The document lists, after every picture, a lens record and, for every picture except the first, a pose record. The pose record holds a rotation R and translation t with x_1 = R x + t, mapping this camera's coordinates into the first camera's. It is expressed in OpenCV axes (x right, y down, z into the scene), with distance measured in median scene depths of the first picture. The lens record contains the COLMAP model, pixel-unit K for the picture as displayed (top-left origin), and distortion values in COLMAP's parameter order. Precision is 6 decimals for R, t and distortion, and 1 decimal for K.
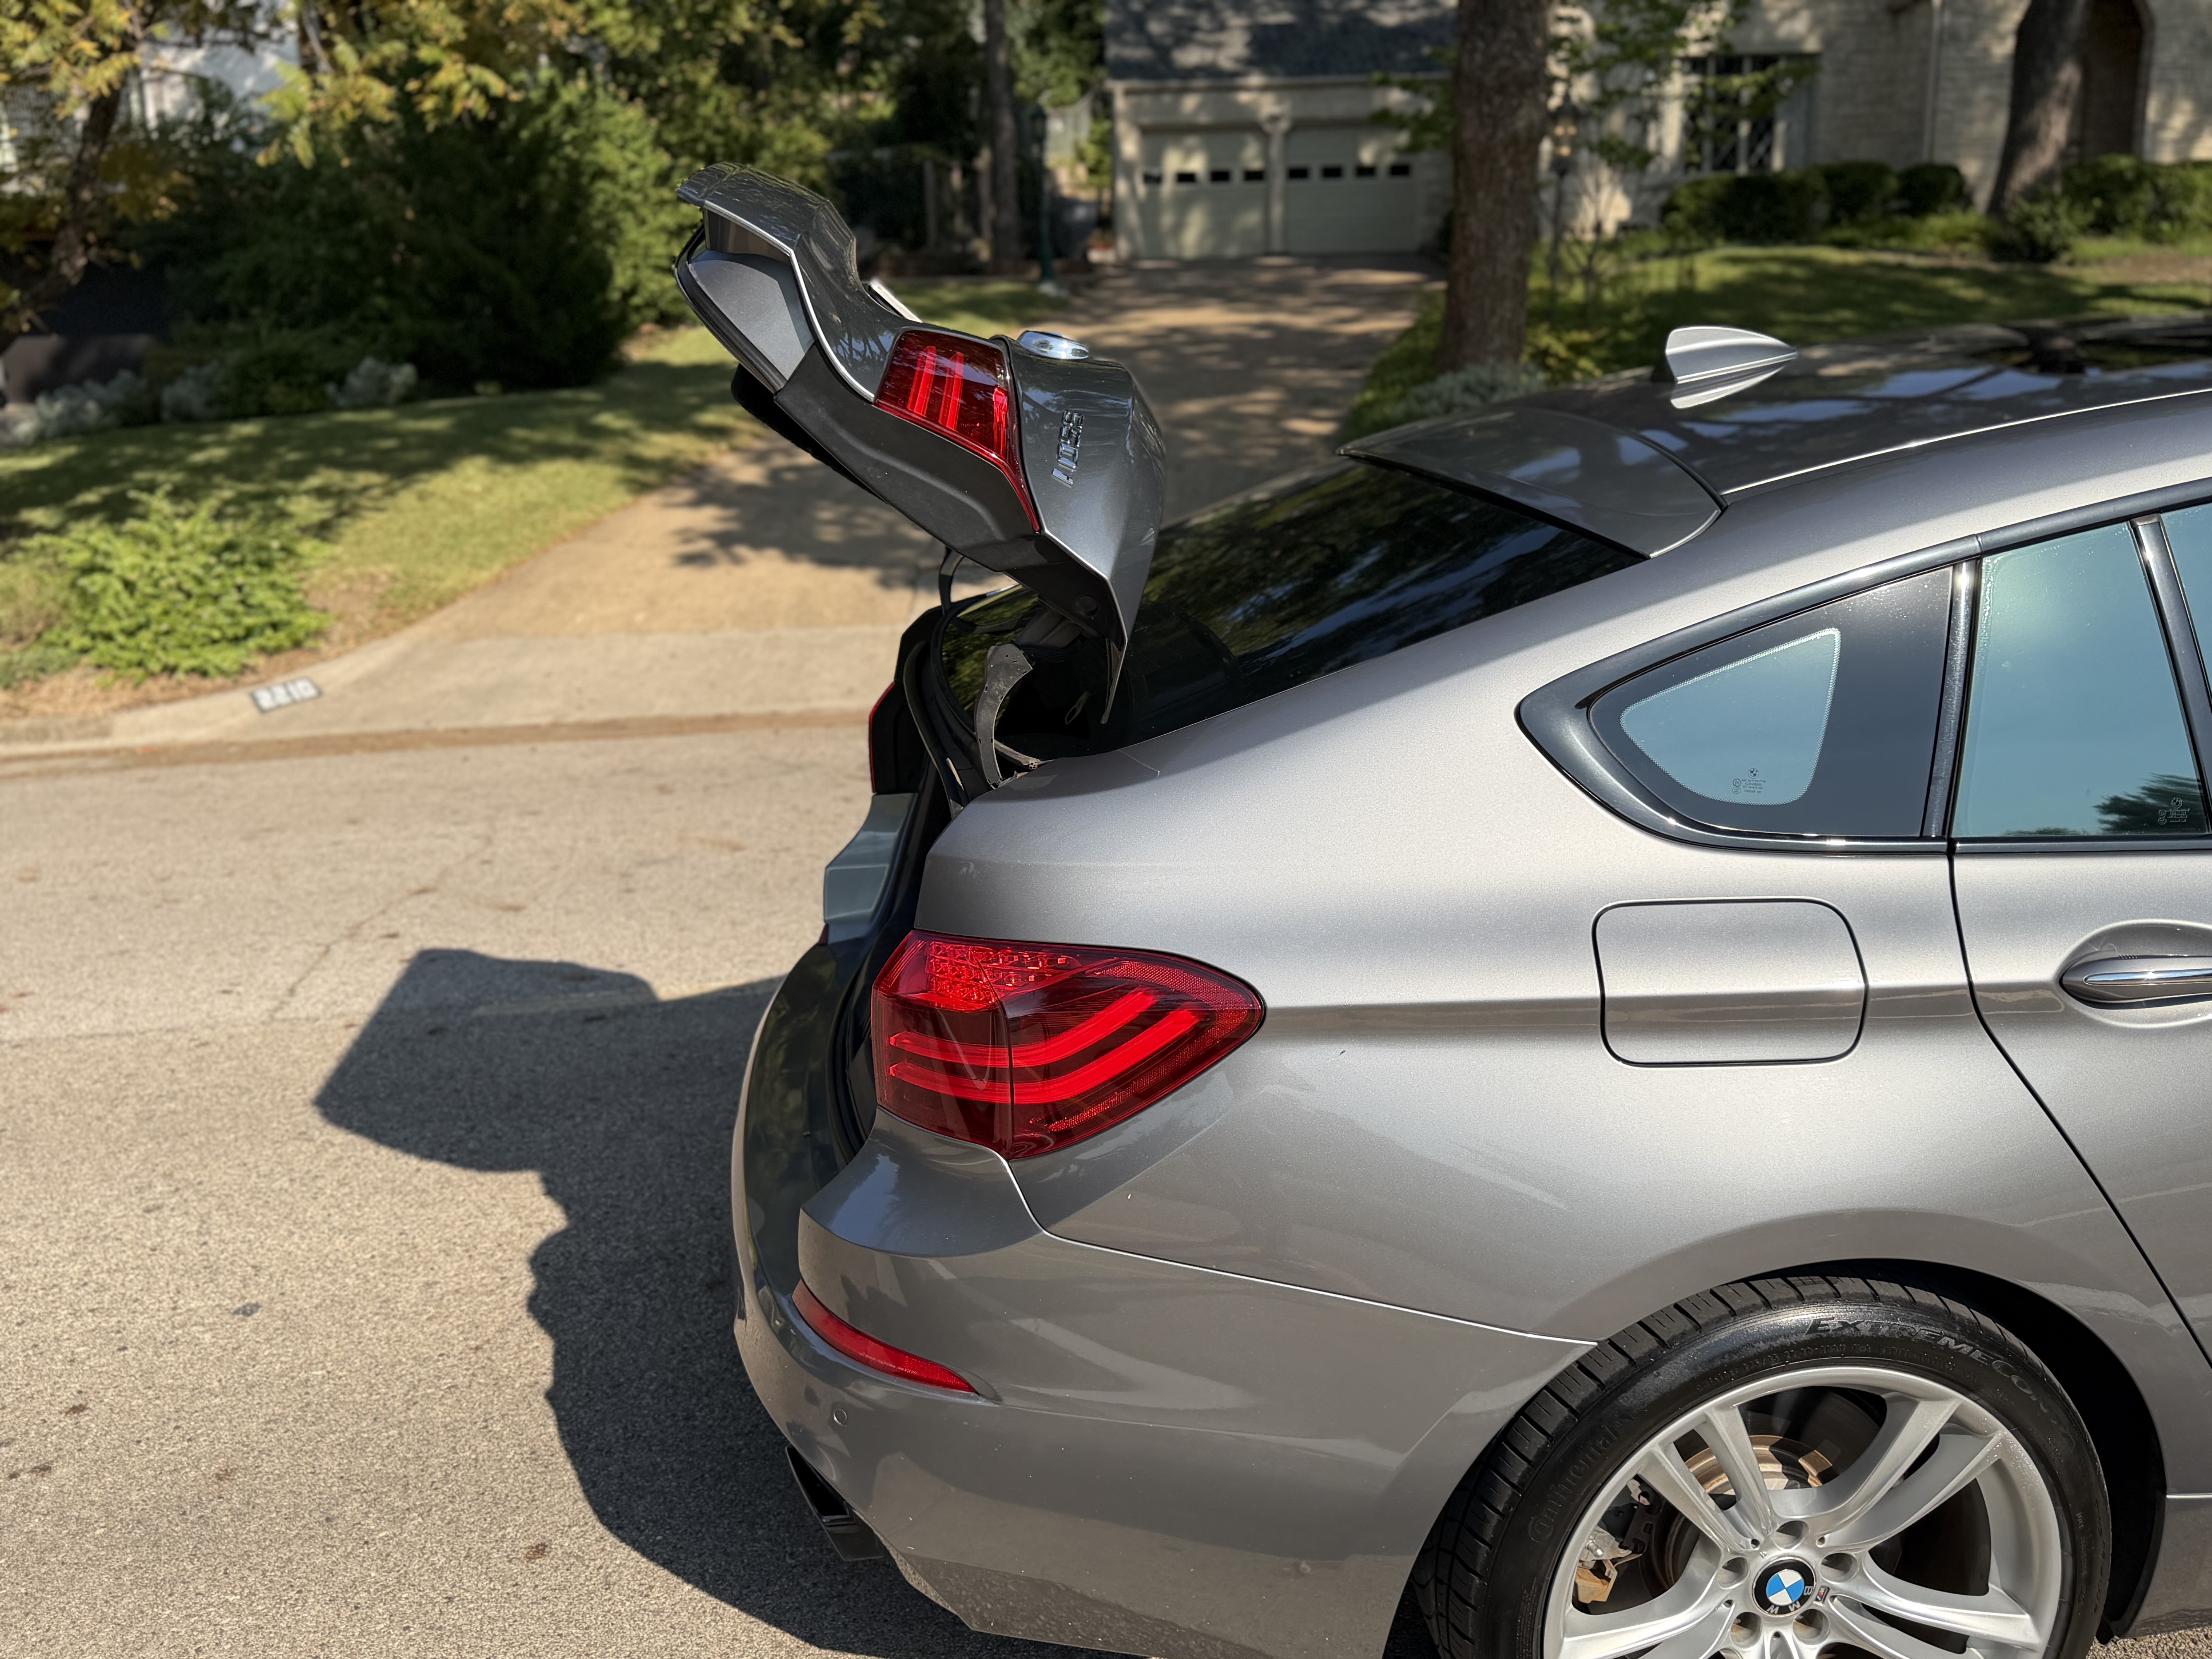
lens RADIAL K [[1921.9, 0, 1098.6], [0, 1921.9, 832.9], [0, 0, 1]] dist [0.057430, -0.102747]
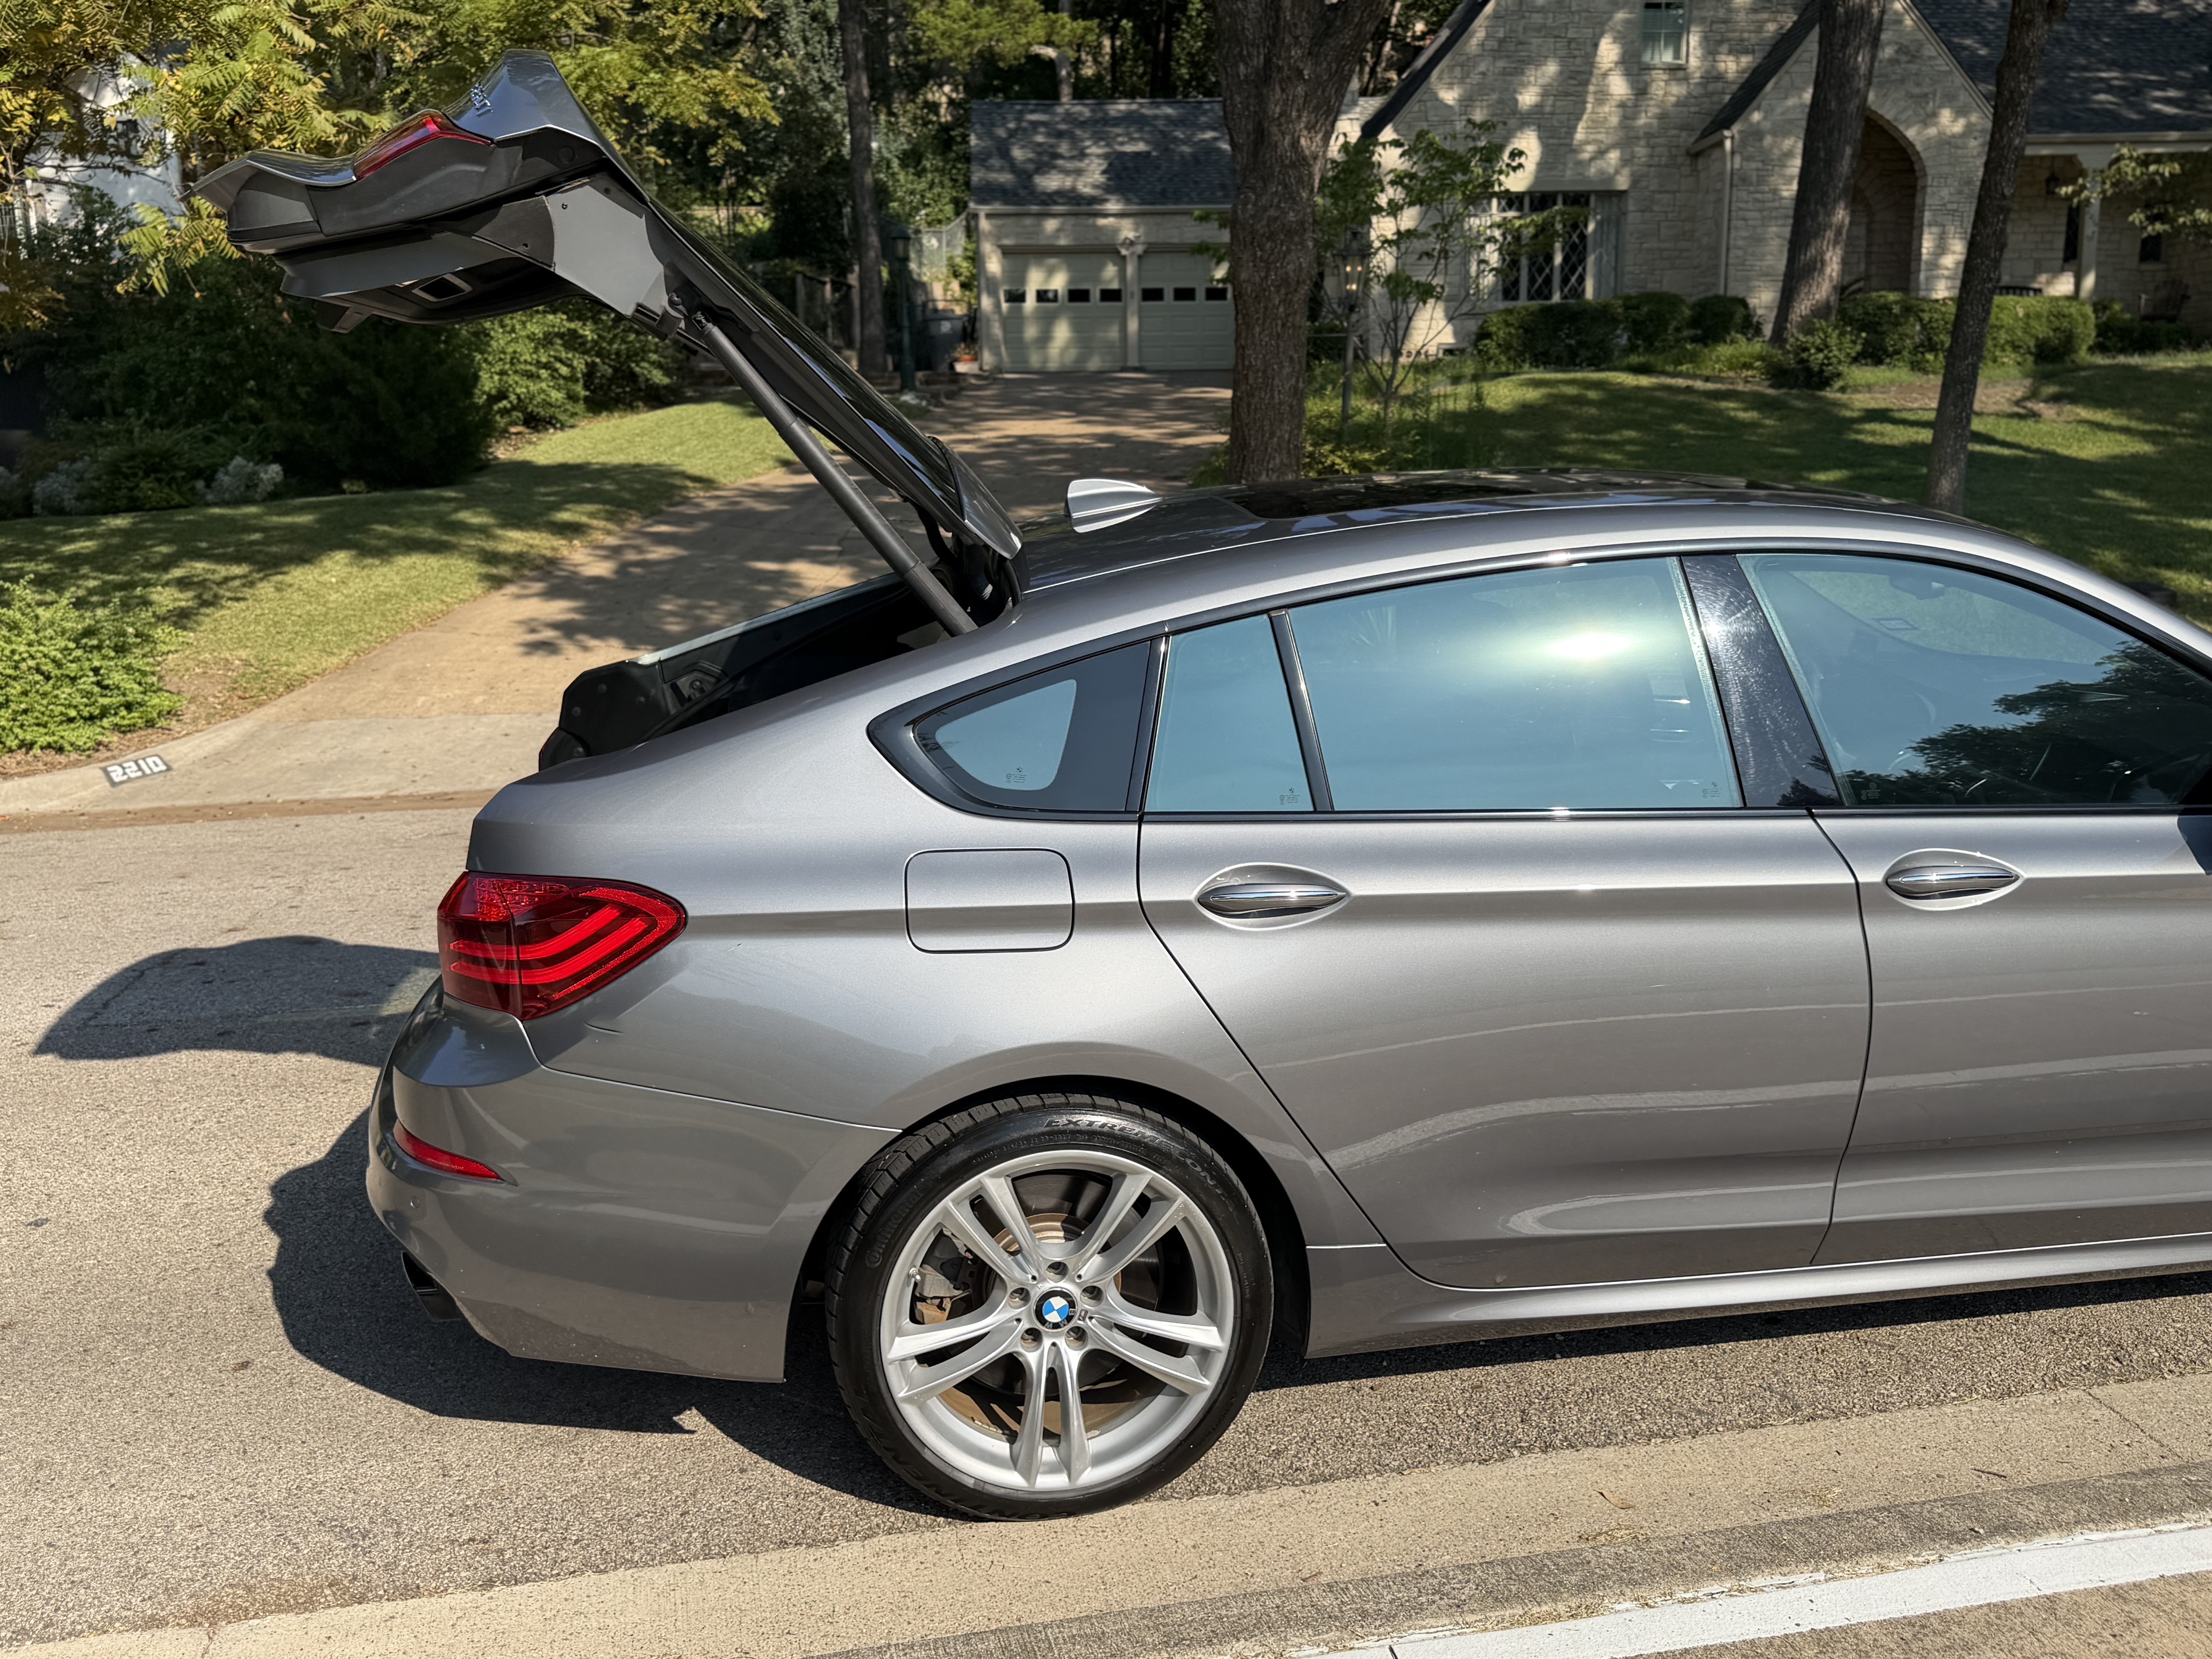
lens RADIAL K [[1921.9, 0, 1116.6], [0, 1921.9, 820.1], [0, 0, 1]] dist [0.057430, -0.102747]
pose [[0.998294, 0.001694, 0.058360, 0.053898], [0.001577, 0.998432, -0.055957, 0.015815], [-0.058364, 0.055954, 0.996726, -0.090199]]
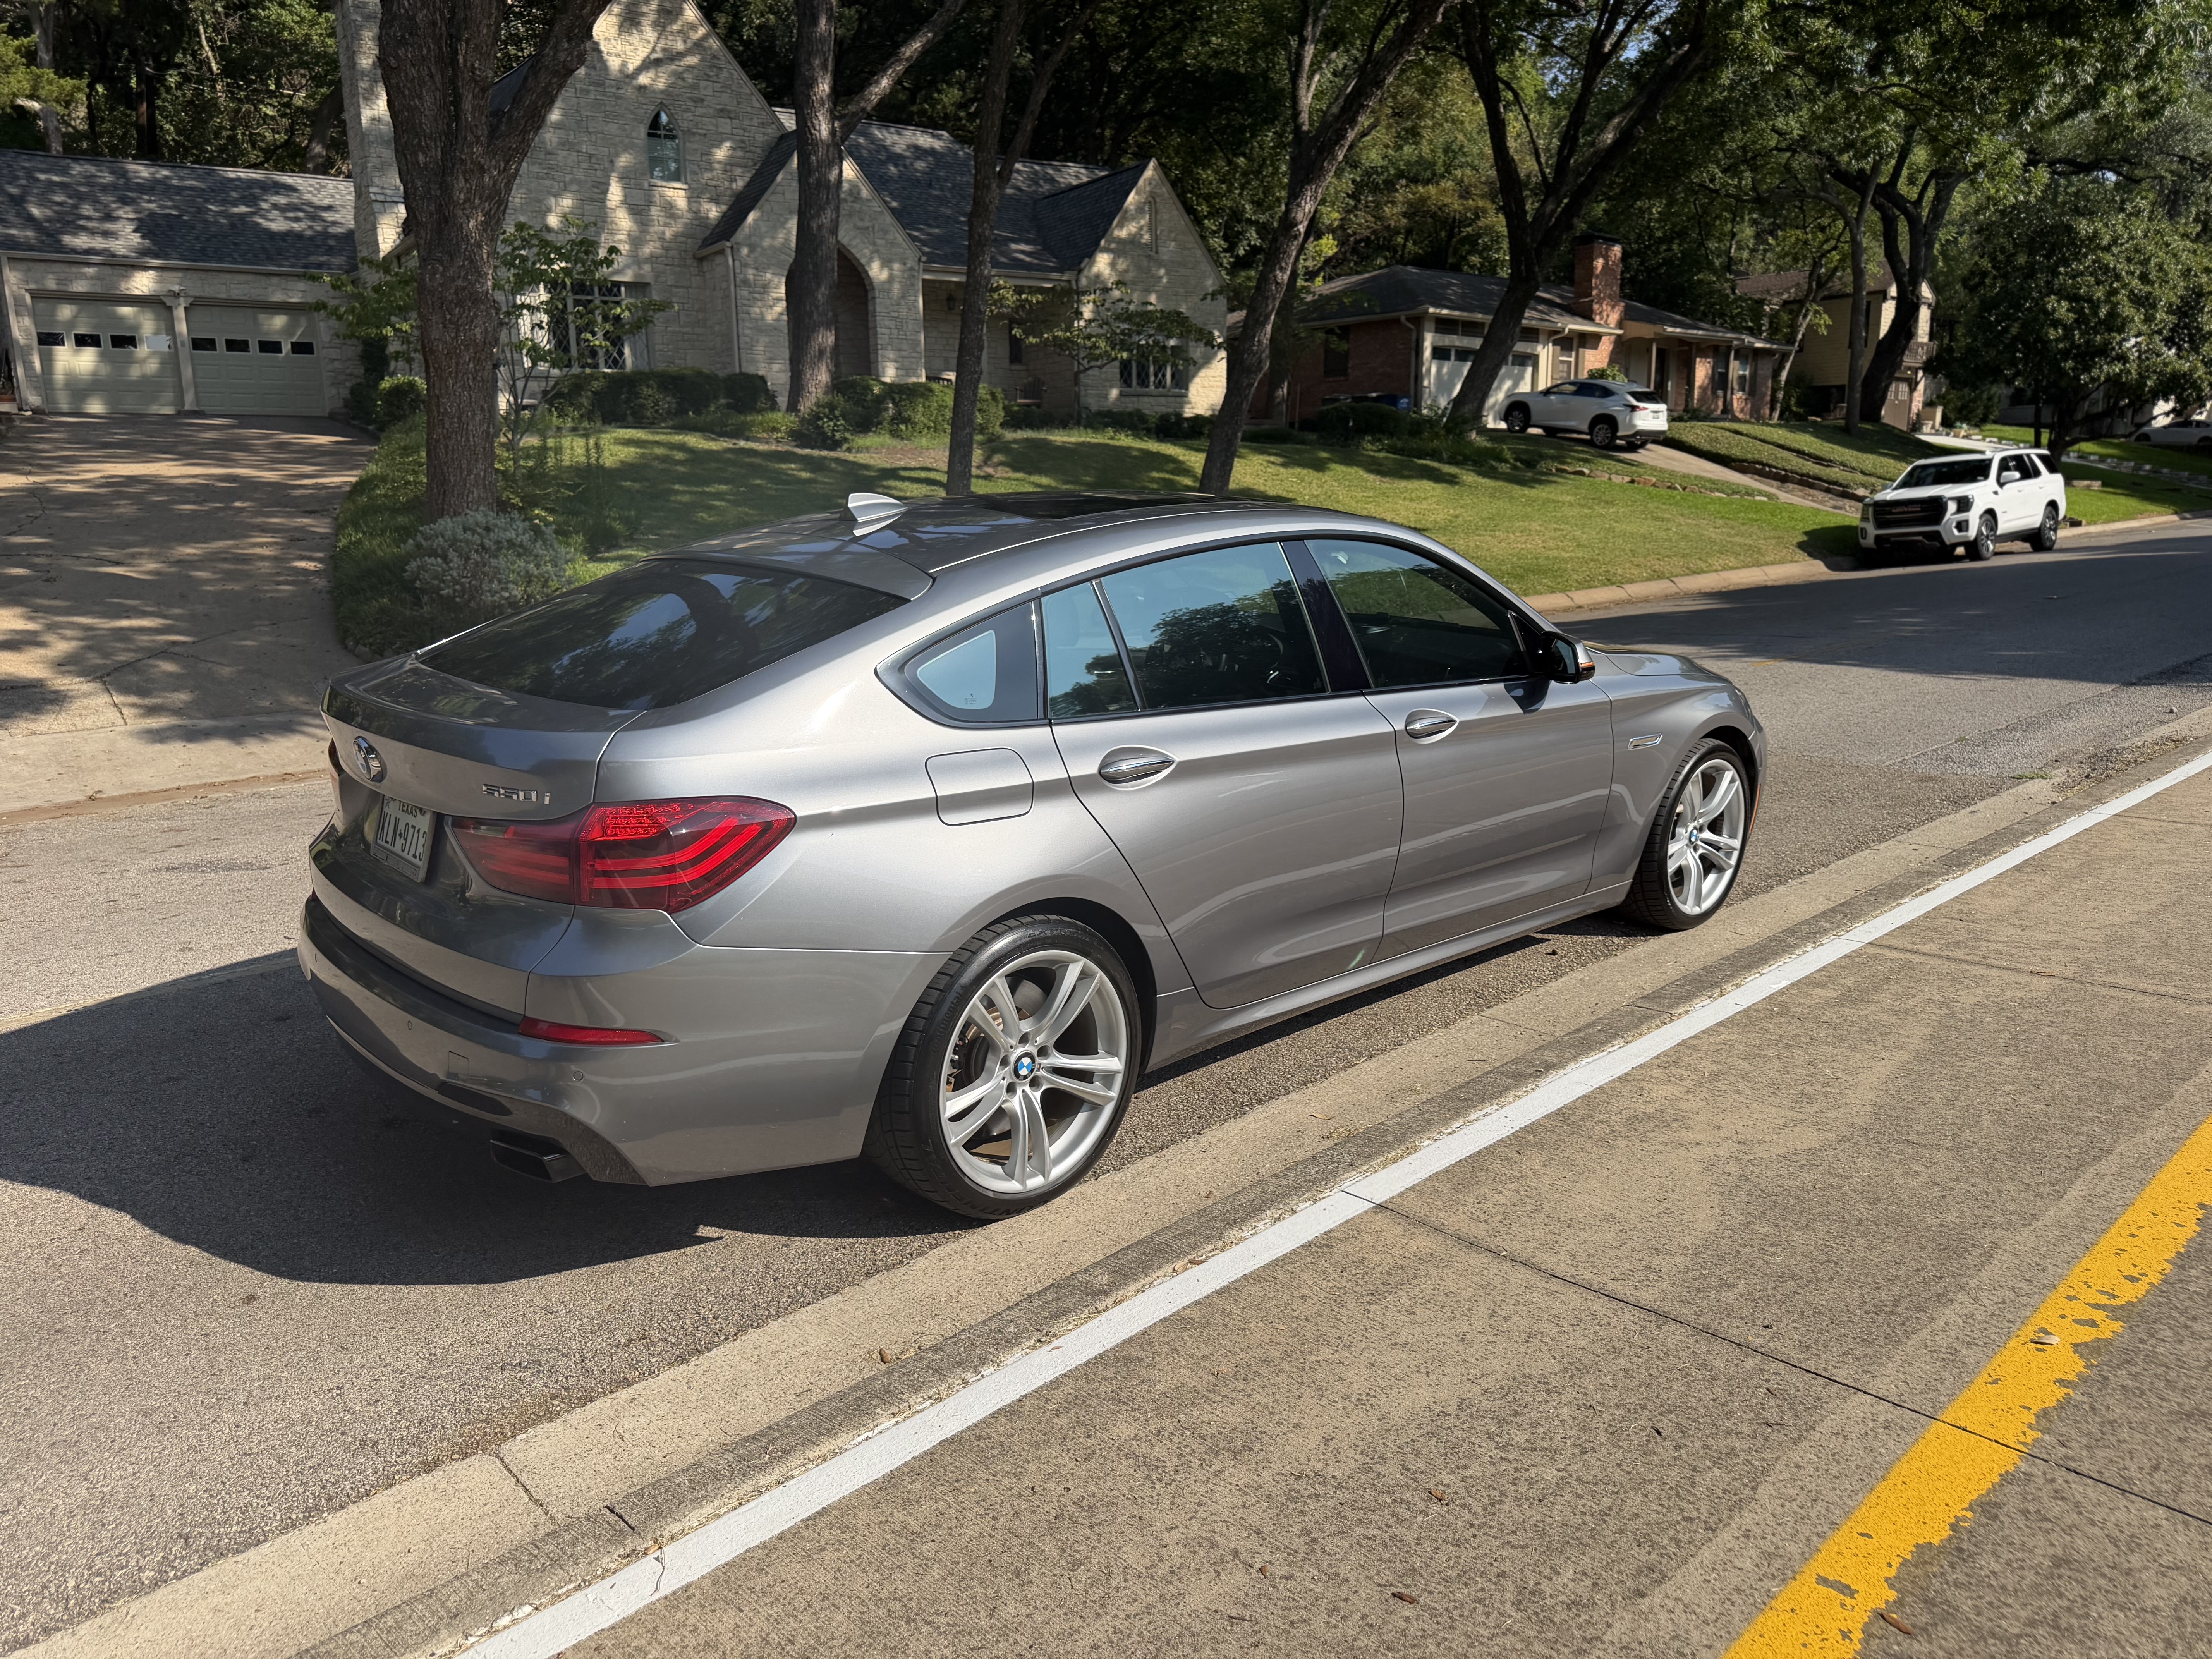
lens RADIAL K [[1551.9, 0, 1104.2], [0, 1551.9, 824.3], [0, 0, 1]] dist [0.041662, -0.032051]
pose [[0.809553, -0.108136, 0.577002, -0.095538], [0.133130, 0.991098, -0.001043, 0.022726], [-0.571753, 0.077661, 0.816742, -0.086981]]
